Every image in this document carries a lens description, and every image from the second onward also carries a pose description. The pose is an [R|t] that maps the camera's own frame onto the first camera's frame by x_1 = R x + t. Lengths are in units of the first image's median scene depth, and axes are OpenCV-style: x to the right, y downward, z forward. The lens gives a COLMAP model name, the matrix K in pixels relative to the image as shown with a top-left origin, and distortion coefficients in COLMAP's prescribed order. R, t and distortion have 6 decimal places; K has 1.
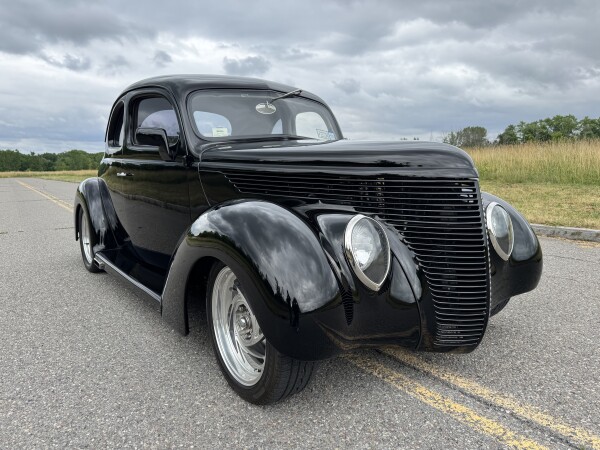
lens RADIAL K [[429.9, 0, 300.7], [0, 429.9, 211.8], [0, 0, 1]] dist [0.018185, -0.021948]
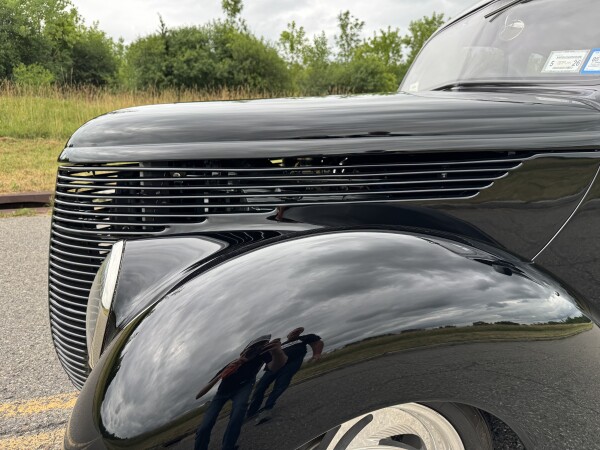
lens RADIAL K [[429.9, 0, 304.9], [0, 429.9, 227.0], [0, 0, 1]] dist [0.018185, -0.021948]
pose [[-0.288493, 0.229408, -0.929593, 0.216391], [-0.091744, 0.959783, 0.265331, -0.045453], [0.953077, 0.161831, -0.255844, 0.354510]]
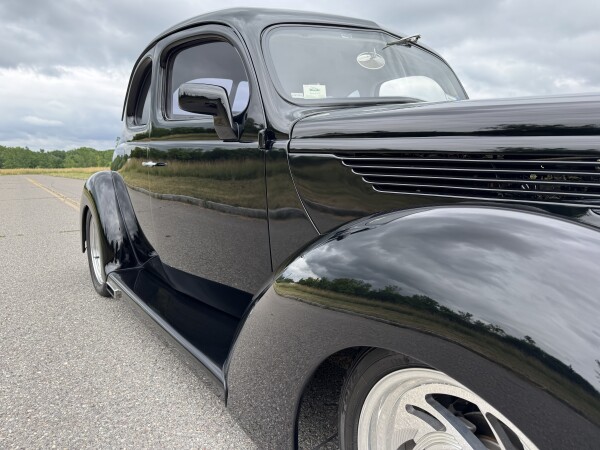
lens RADIAL K [[429.9, 0, 312.2], [0, 429.9, 194.4], [0, 0, 1]] dist [0.018185, -0.021948]
pose [[0.999925, -0.011501, 0.004130, -0.067198], [0.011599, 0.999635, -0.024411, -0.008499], [-0.003848, 0.024457, 0.999693, 0.134593]]
